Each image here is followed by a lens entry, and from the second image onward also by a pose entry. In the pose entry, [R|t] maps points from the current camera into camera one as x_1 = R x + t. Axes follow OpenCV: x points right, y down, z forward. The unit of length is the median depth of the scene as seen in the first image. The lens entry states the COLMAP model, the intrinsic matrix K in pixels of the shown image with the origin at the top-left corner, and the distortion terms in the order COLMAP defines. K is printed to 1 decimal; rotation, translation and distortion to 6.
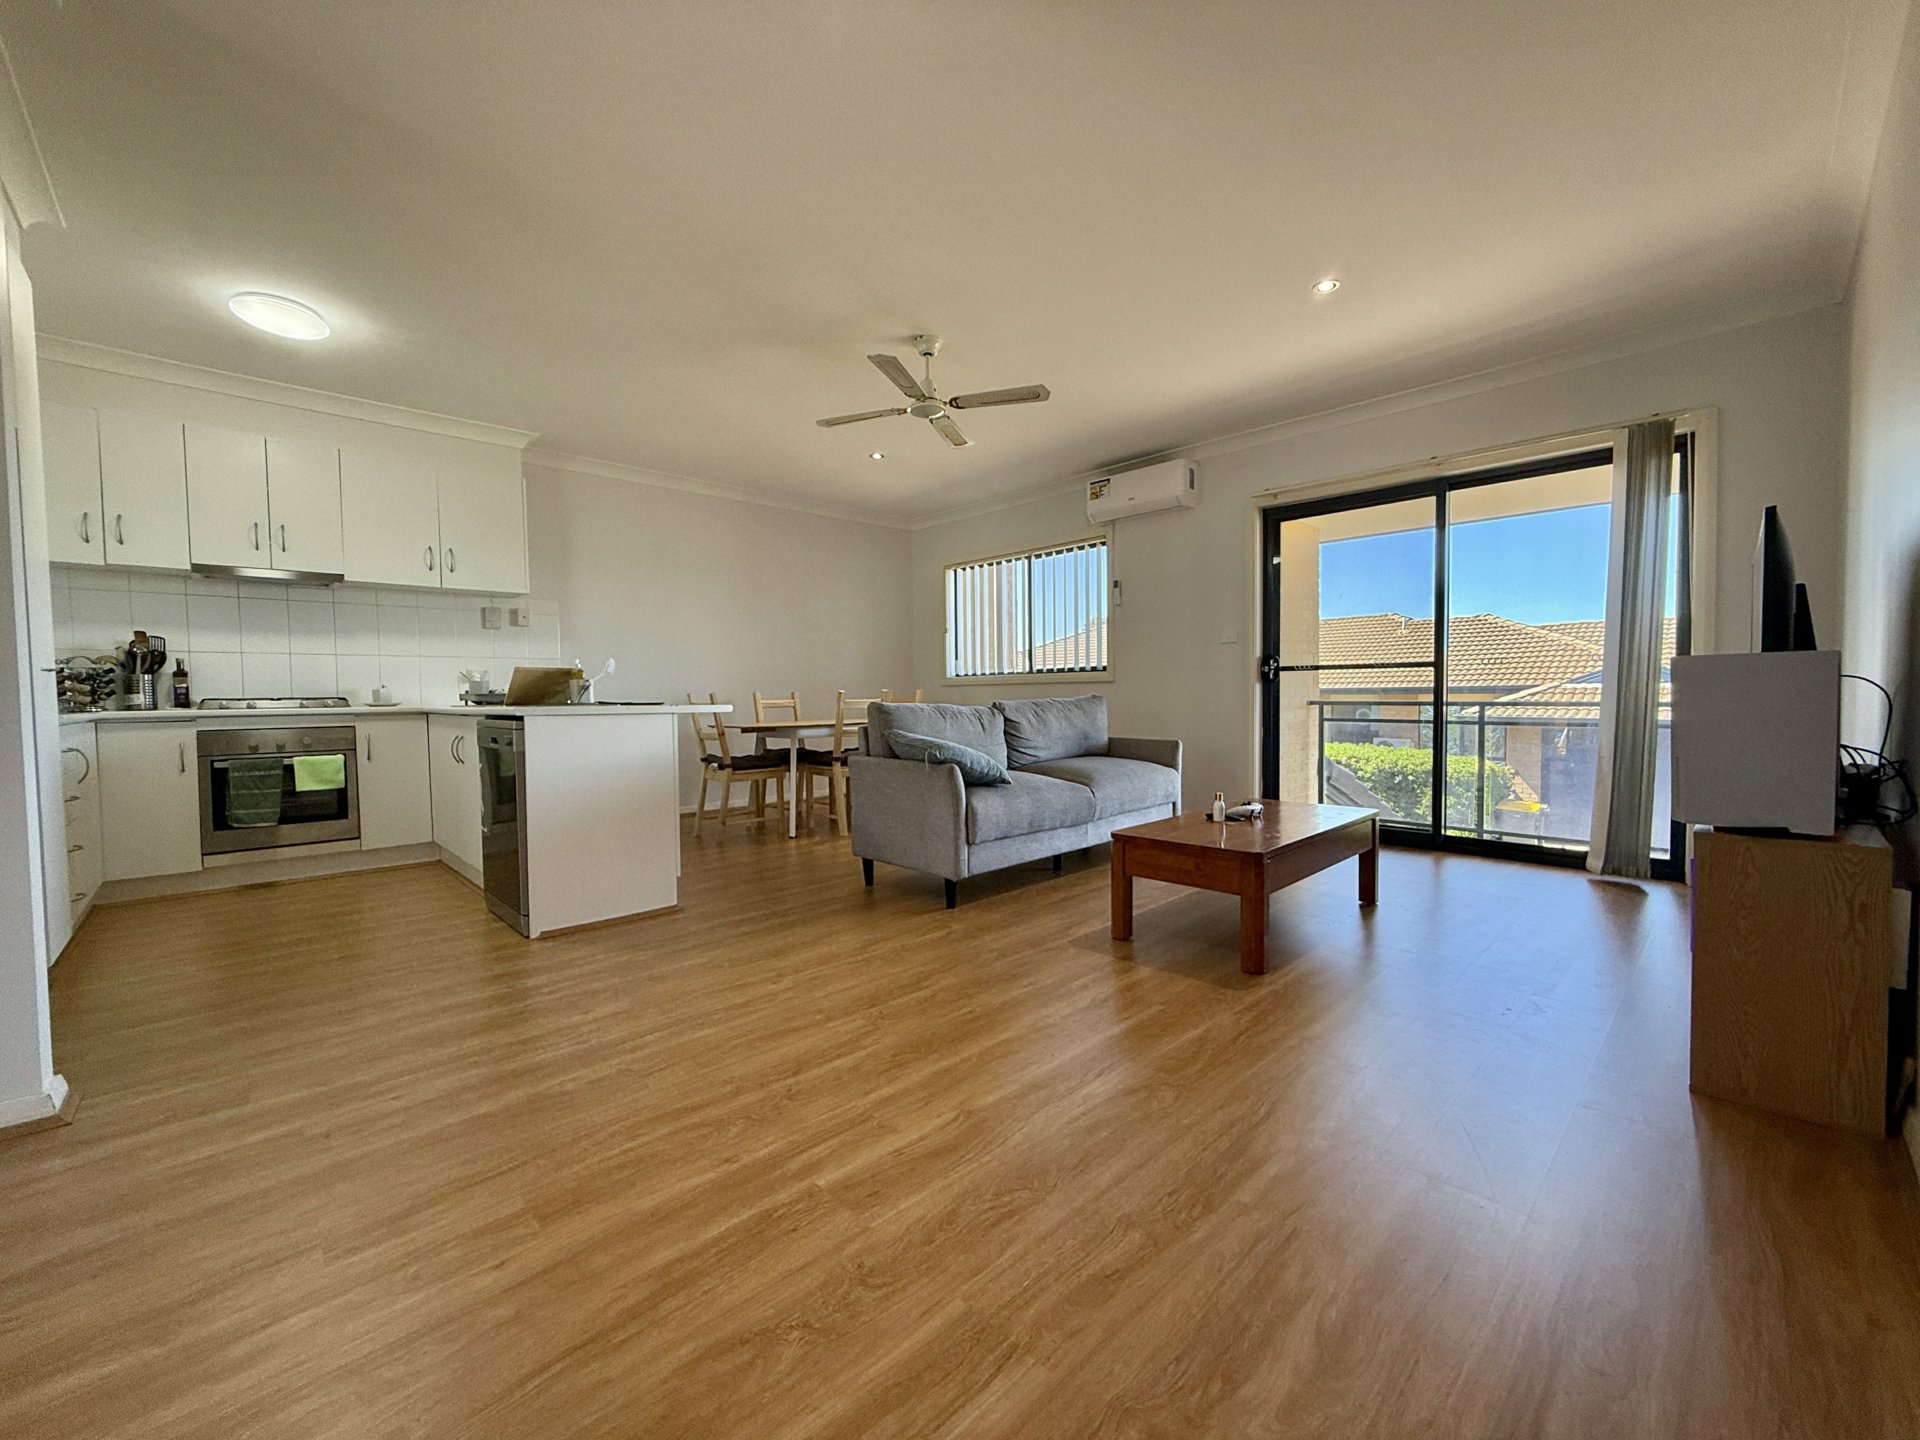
lens RADIAL K [[765.9, 0, 956.4], [0, 765.9, 720.8], [0, 0, 1]] dist [0.000009, 0.000491]
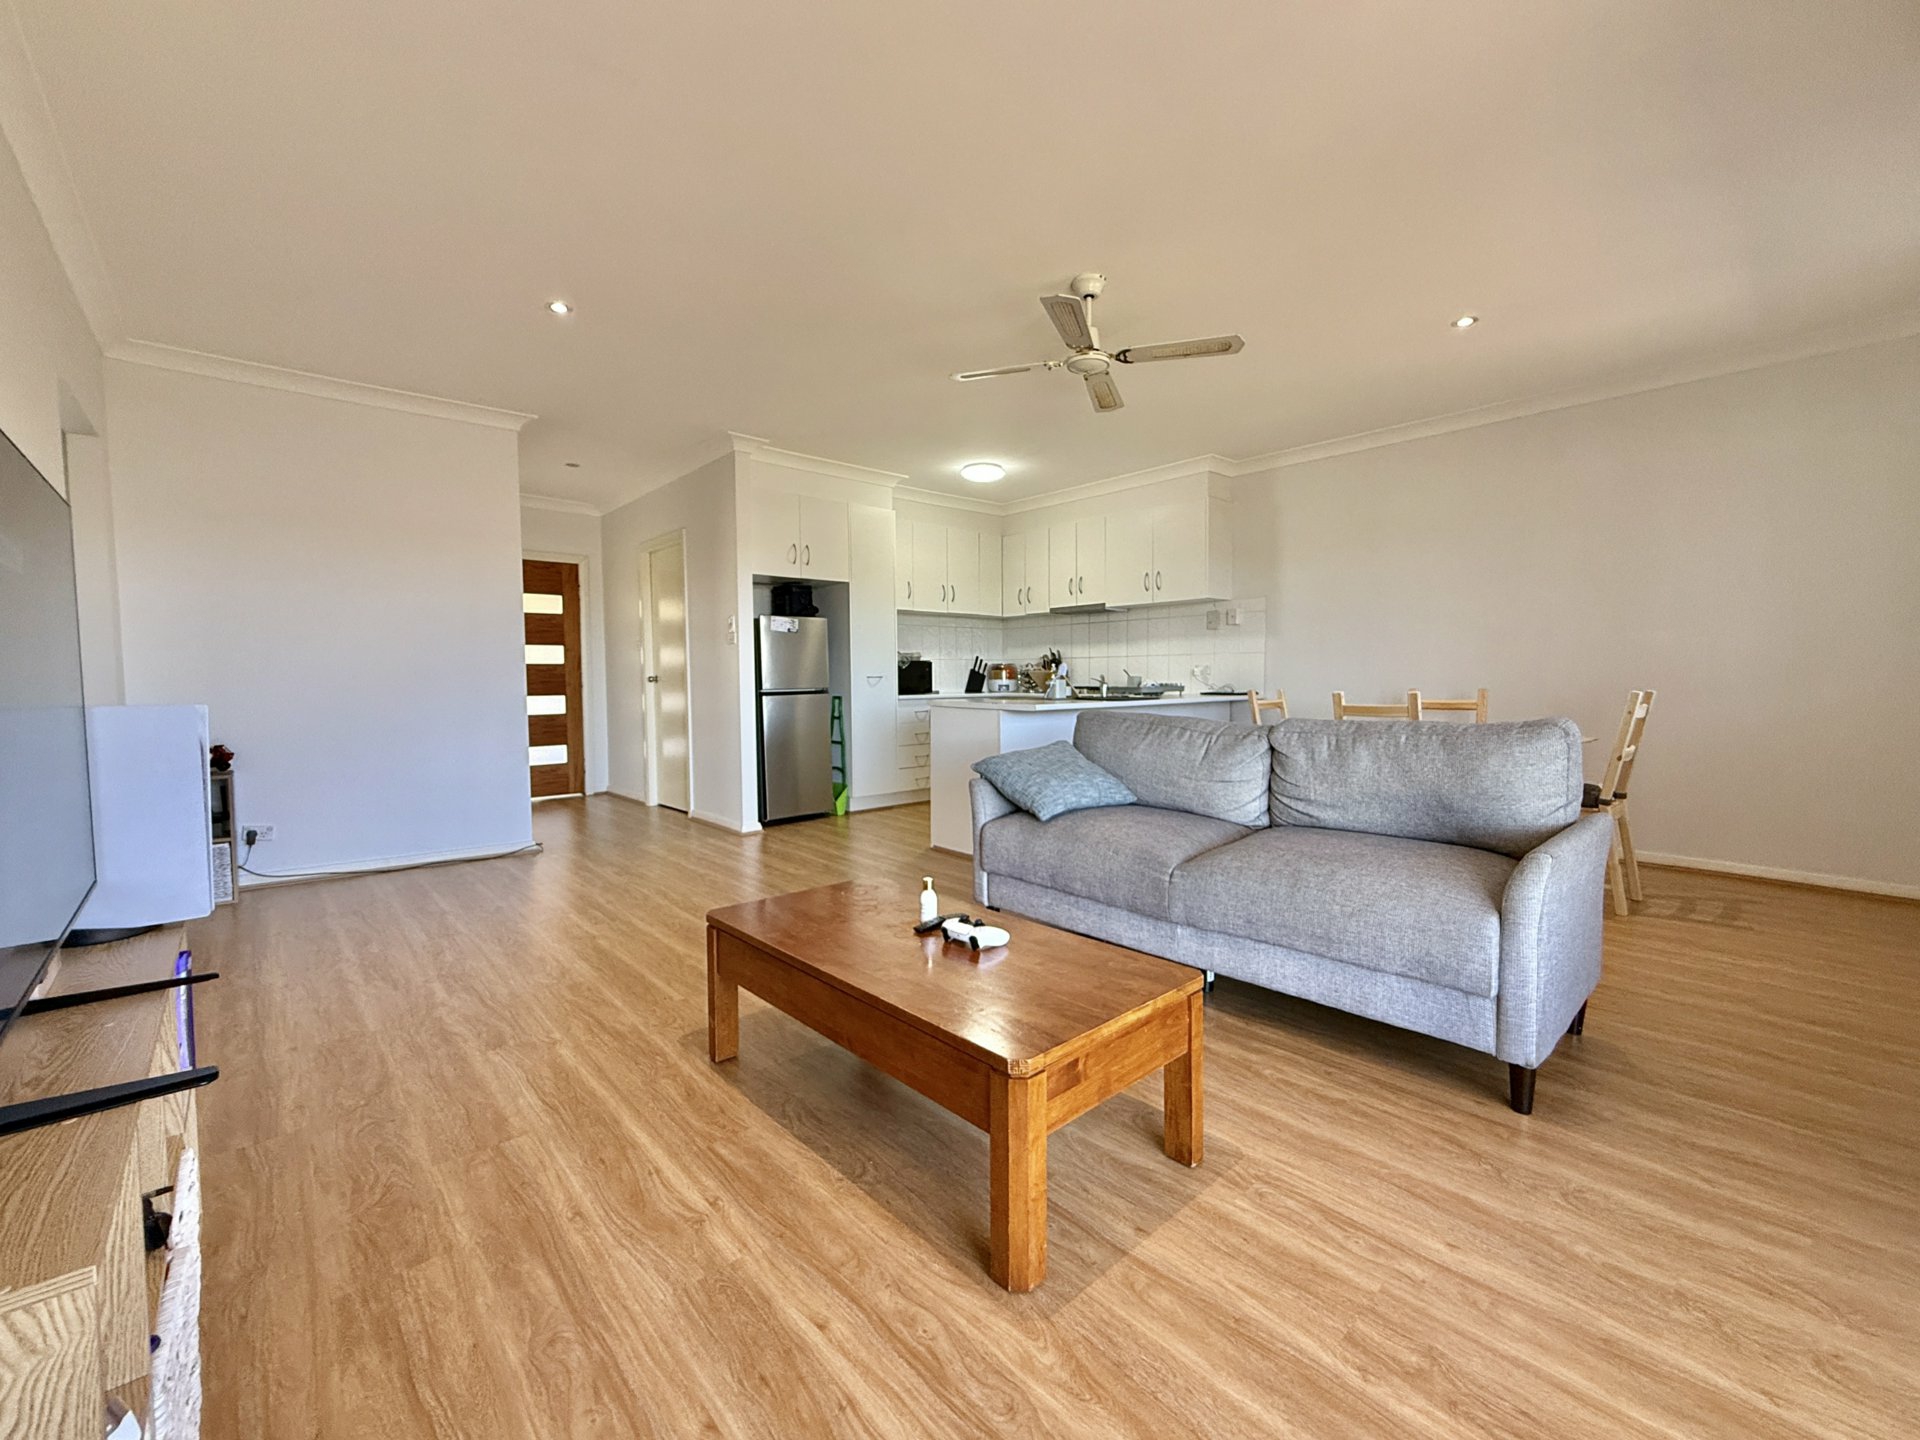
lens RADIAL K [[796.1, 0, 960.0], [0, 796.1, 720.0], [0, 0, 1]] dist [-0.000564, -0.000002]
pose [[-0.034076, 0.066335, -0.997215, 0.793358], [-0.029645, 0.997289, 0.067353, -0.066482], [0.998979, 0.031858, -0.032017, 0.827681]]
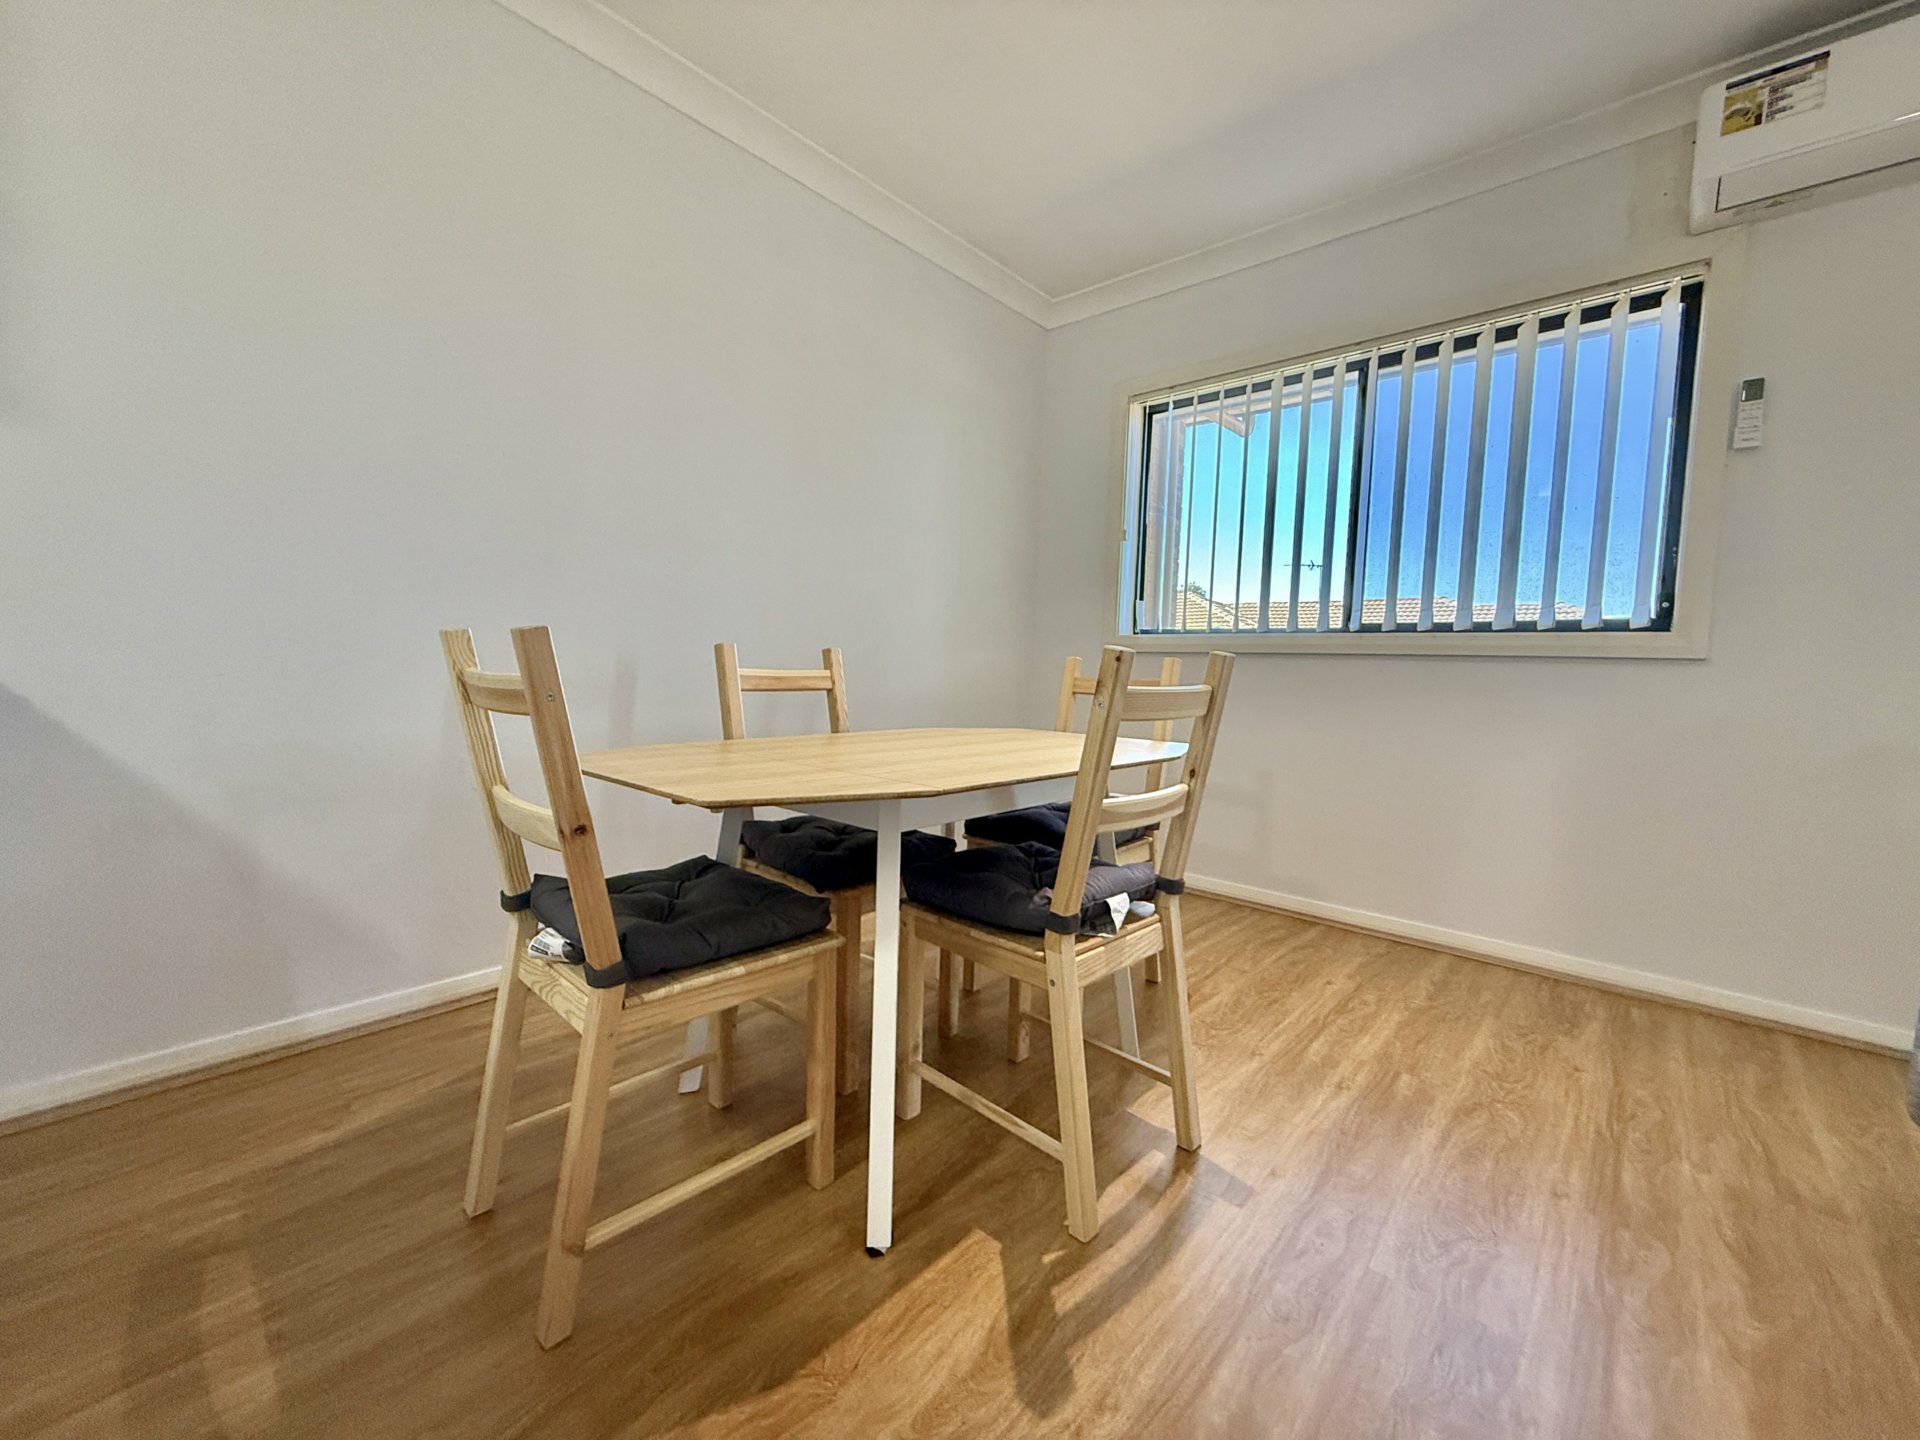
lens RADIAL K [[765.9, 0, 956.4], [0, 765.9, 720.8], [0, 0, 1]] dist [0.000009, 0.000491]
pose [[0.996046, 0.040425, 0.079113, -0.271691], [-0.043253, 0.998473, 0.034367, -0.028233], [-0.077603, -0.037653, 0.996273, 0.963945]]
